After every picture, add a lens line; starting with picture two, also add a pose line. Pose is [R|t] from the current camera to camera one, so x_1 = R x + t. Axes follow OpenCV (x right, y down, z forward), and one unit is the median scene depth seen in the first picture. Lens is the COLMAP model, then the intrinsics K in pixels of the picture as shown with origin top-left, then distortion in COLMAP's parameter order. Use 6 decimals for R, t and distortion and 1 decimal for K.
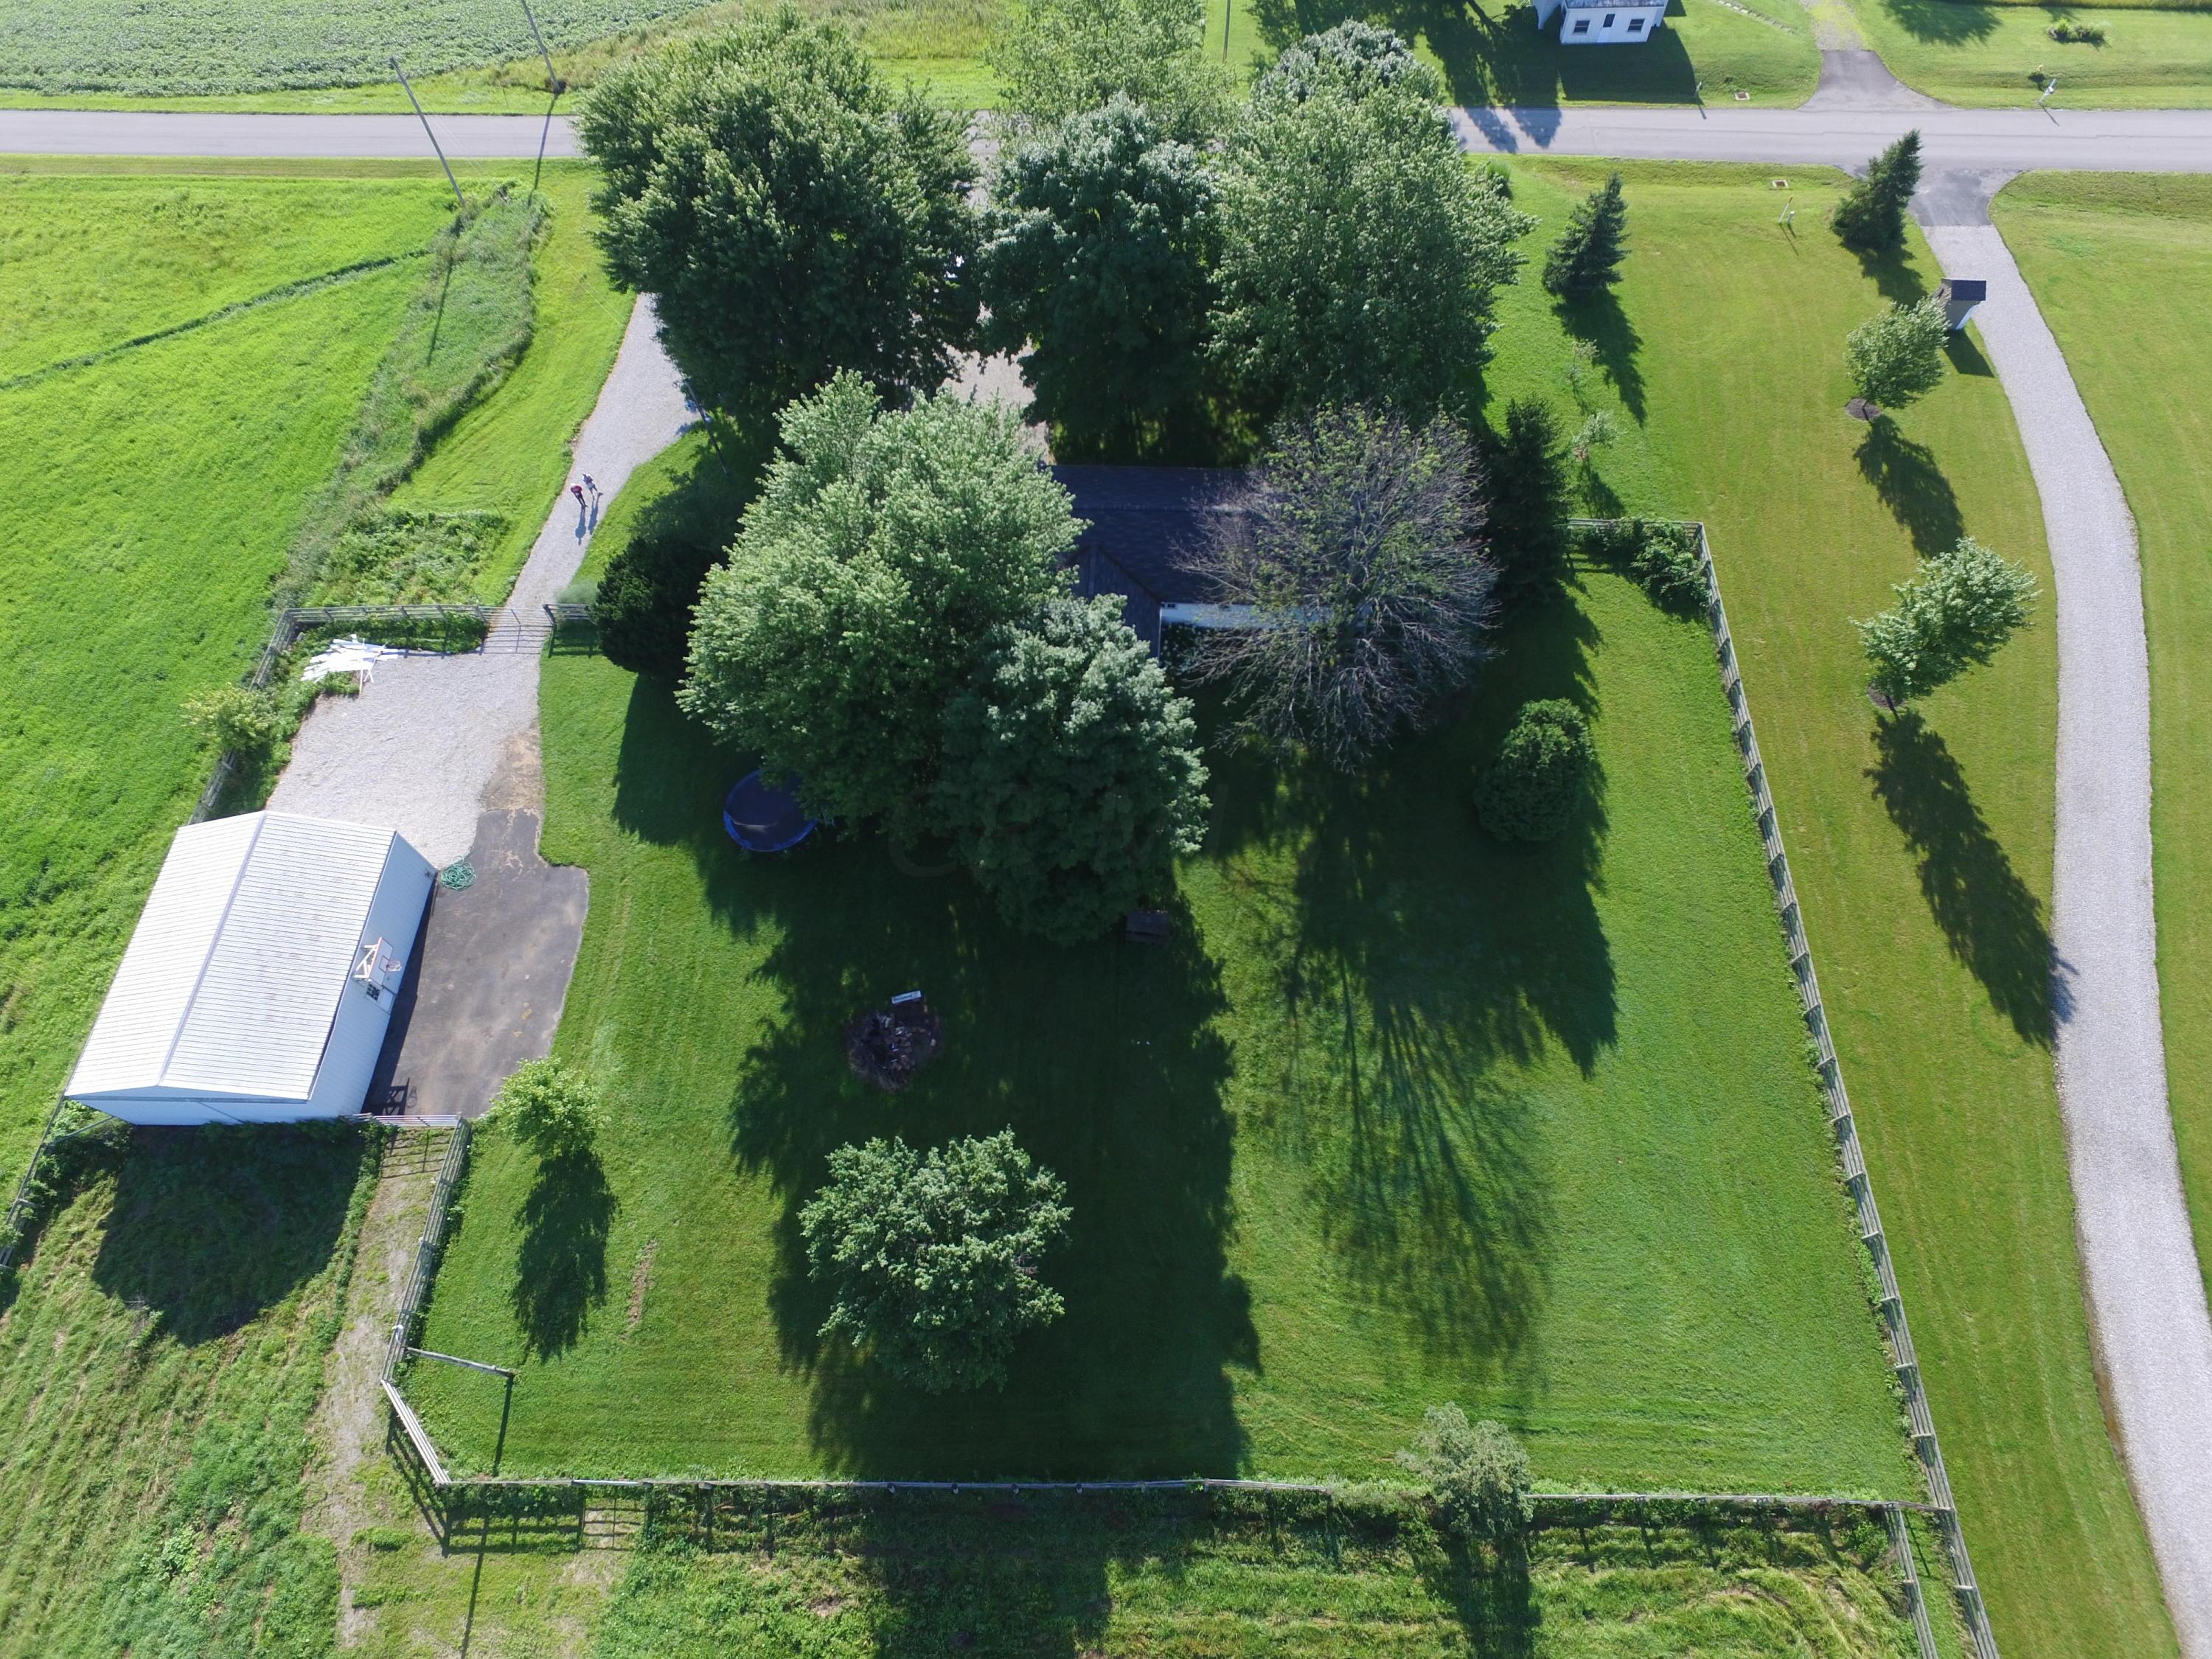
lens RADIAL K [[1284.8, 0, 1104.4], [0, 1284.8, 818.7], [0, 0, 1]] dist [-0.020846, 0.018860]
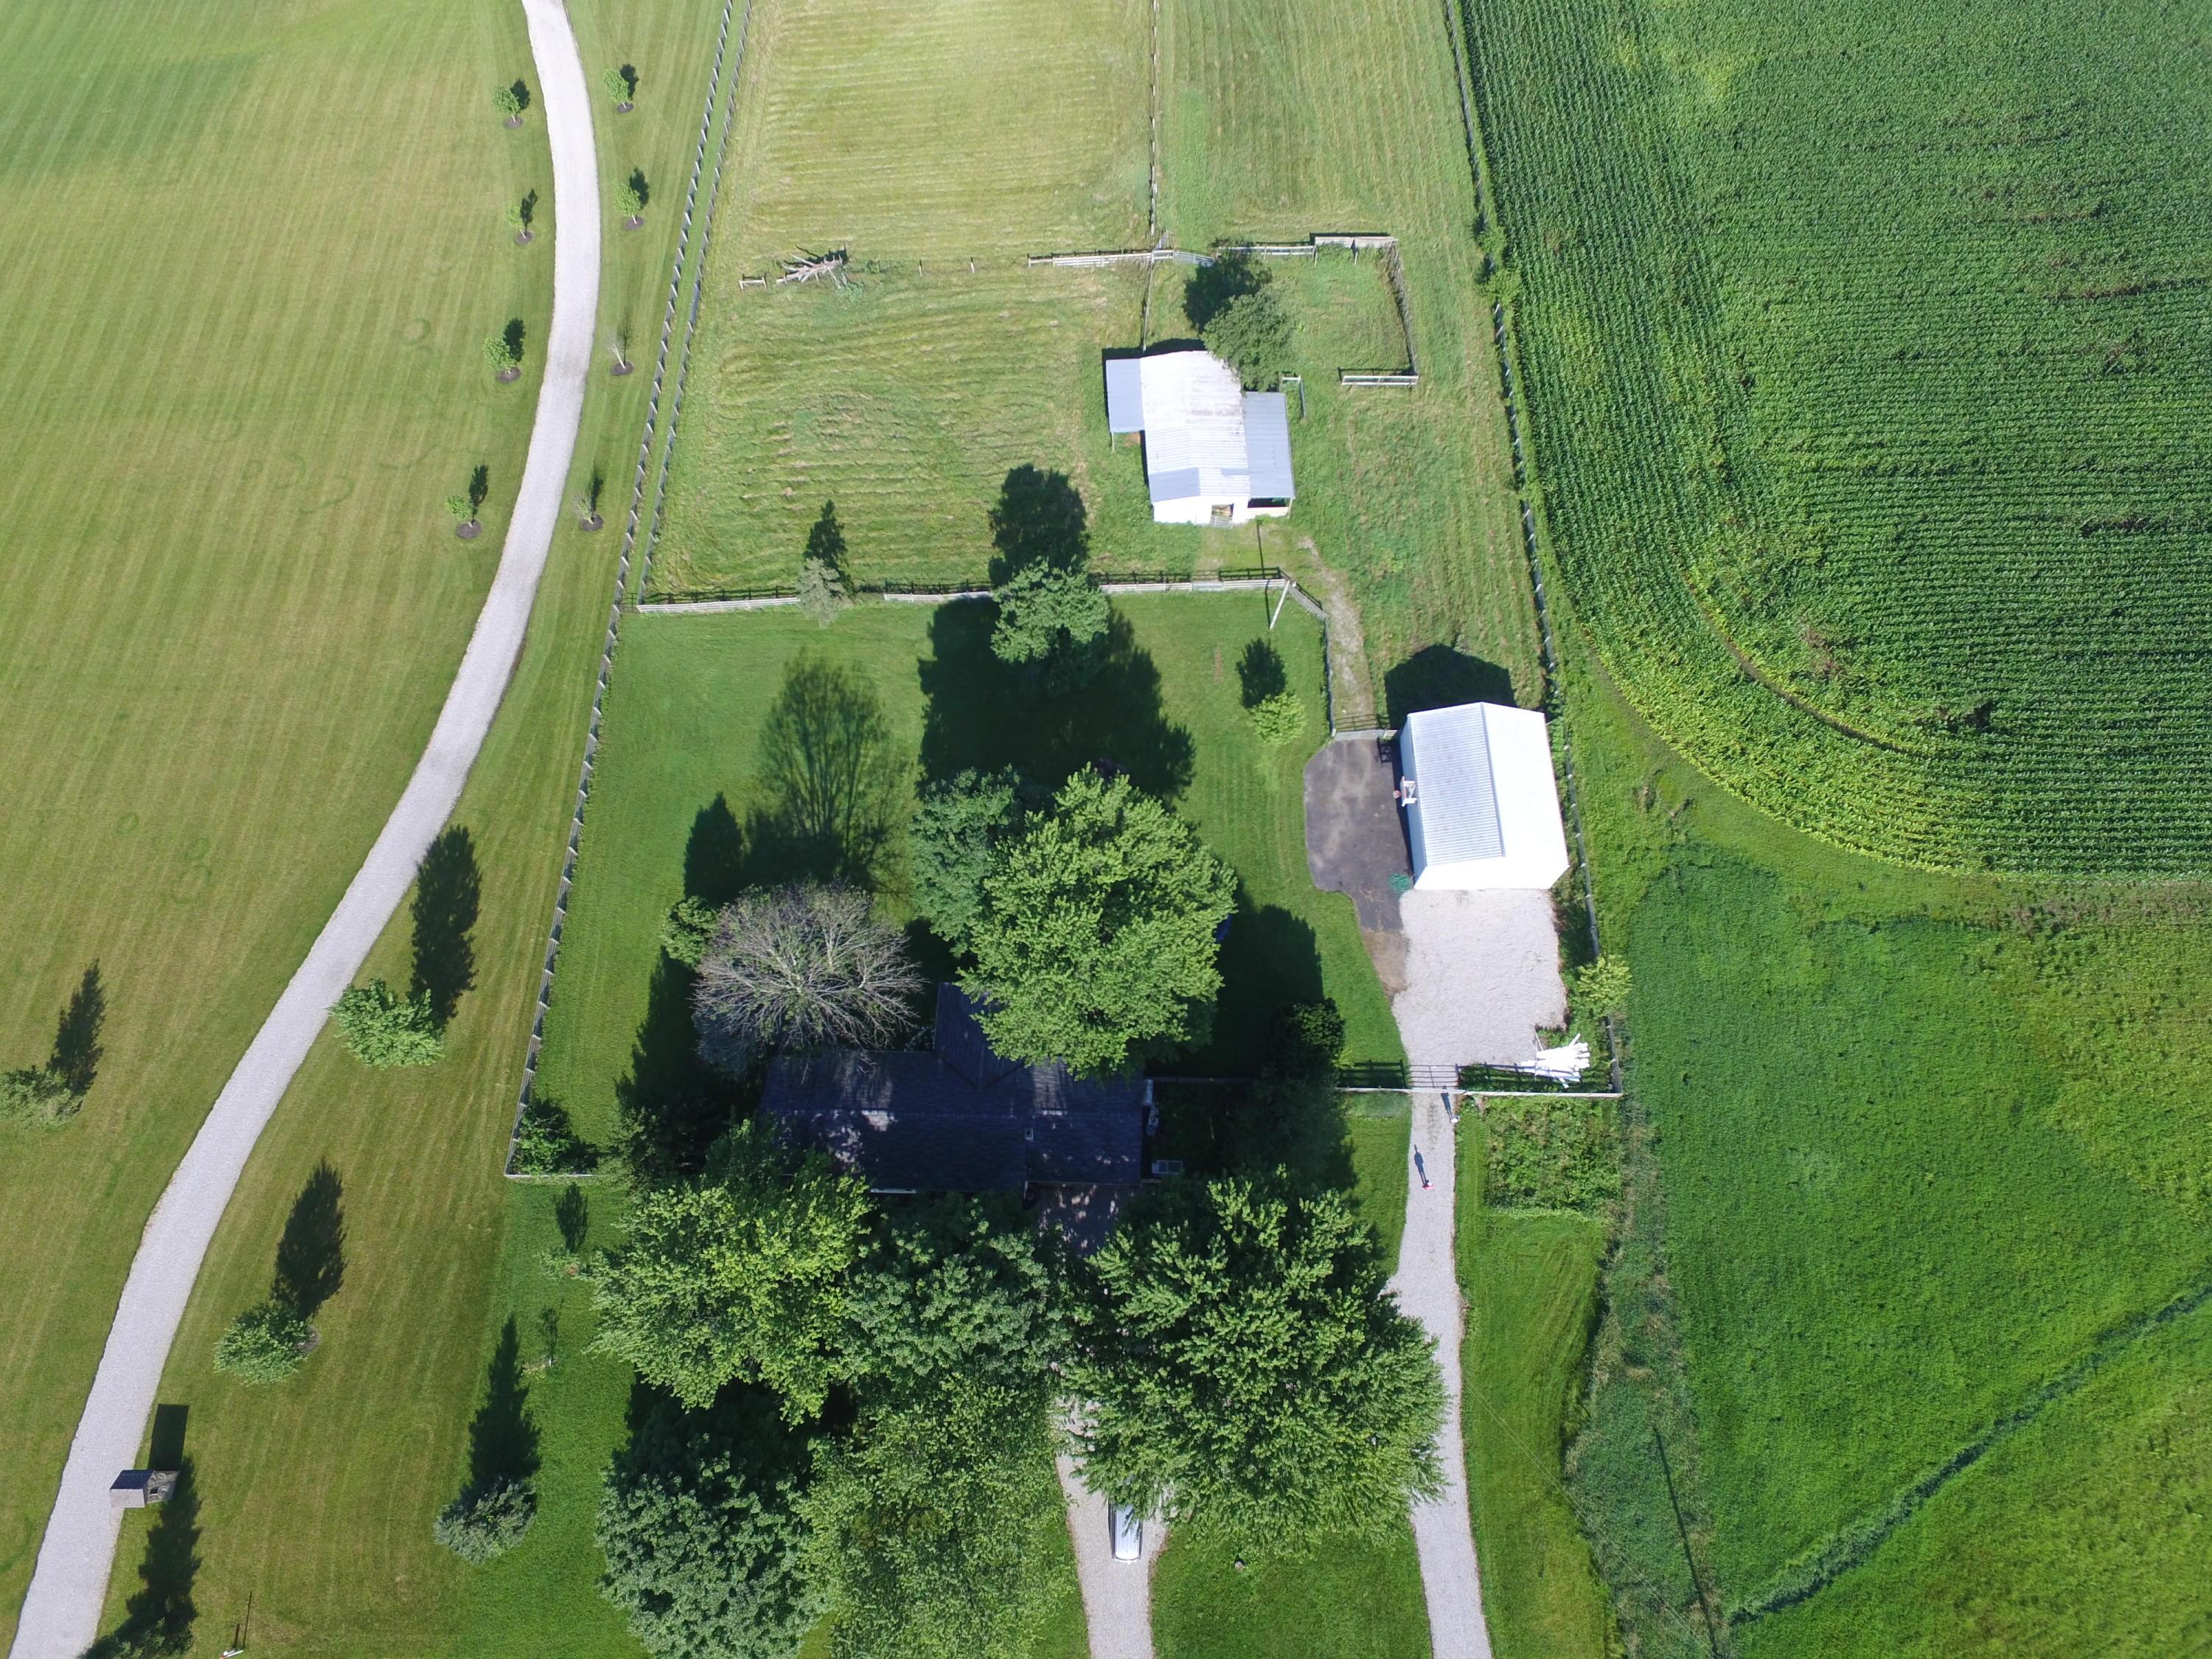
lens RADIAL K [[1284.8, 0, 1104.4], [0, 1284.8, 818.7], [0, 0, 1]] dist [-0.020846, 0.018860]
pose [[-0.998962, 0.040095, 0.021605, -0.203521], [-0.006310, -0.591624, 0.806189, -1.286600], [0.045107, 0.805216, 0.591263, 0.000040]]
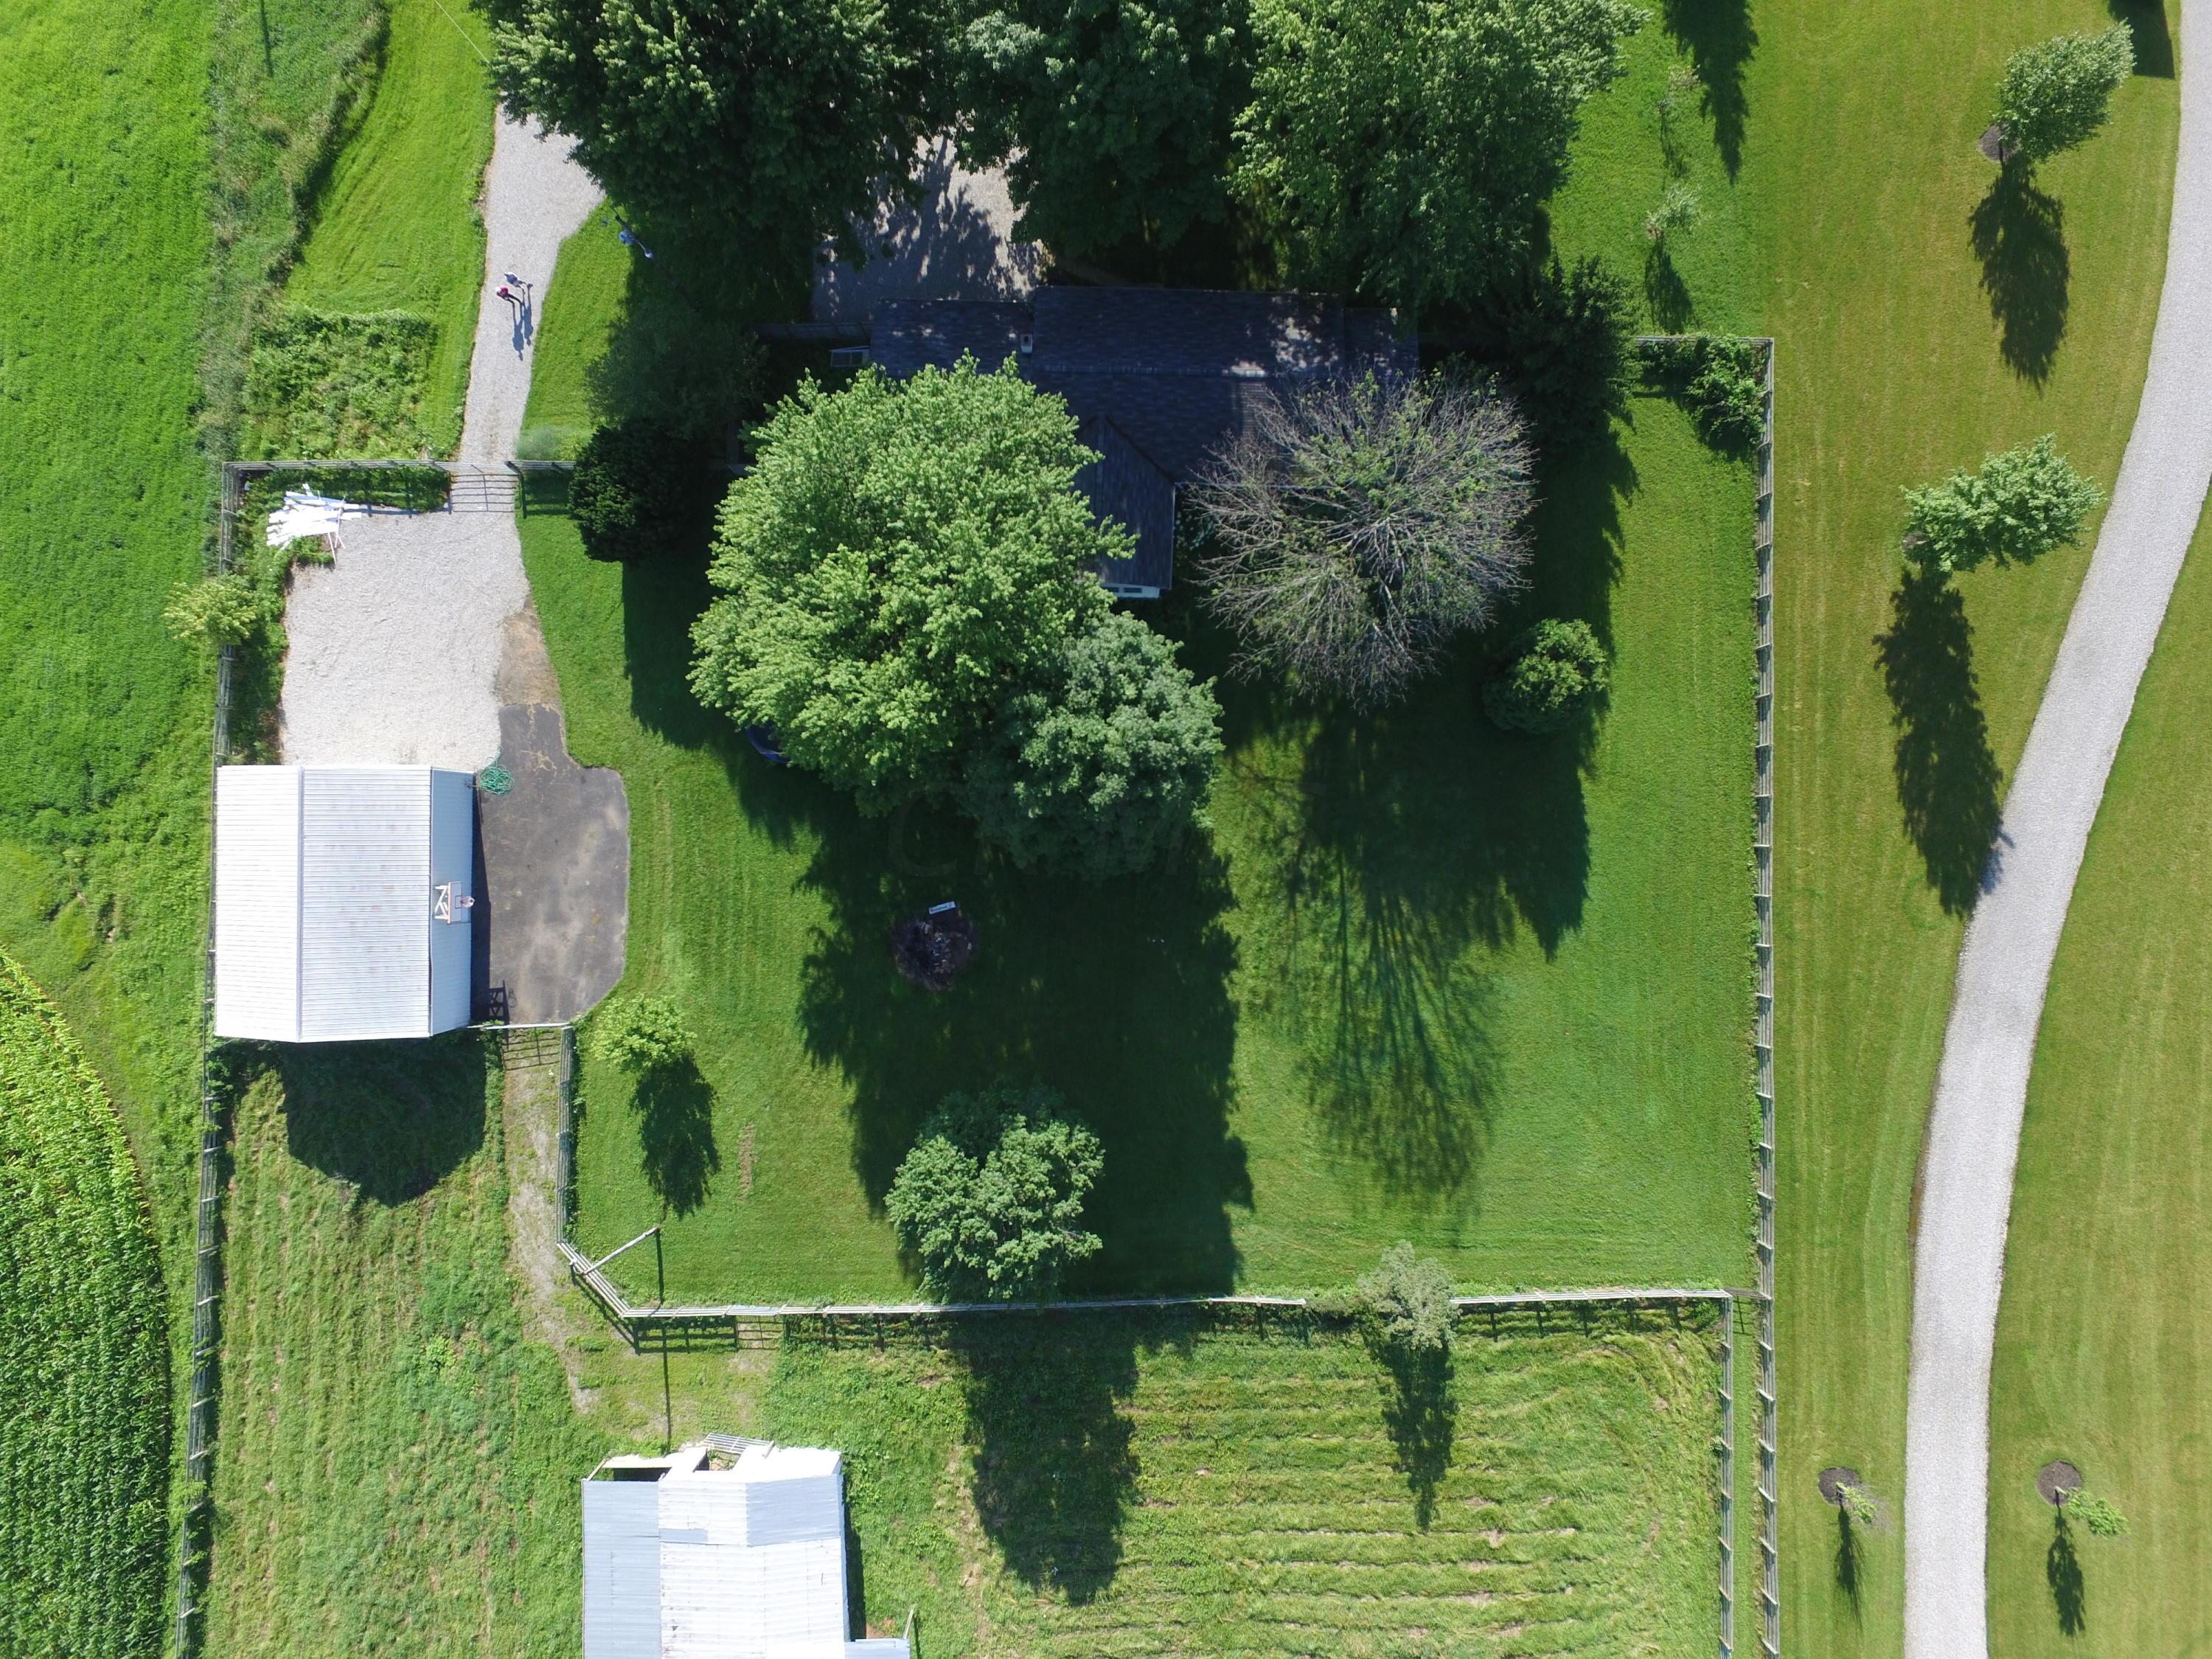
lens RADIAL K [[1284.8, 0, 1104.4], [0, 1284.8, 818.7], [0, 0, 1]] dist [-0.020846, 0.018860]
pose [[0.999697, -0.023683, 0.006739, -0.021606], [0.017644, 0.879874, 0.474880, -0.455868], [-0.017176, -0.474617, 0.880025, 0.069835]]
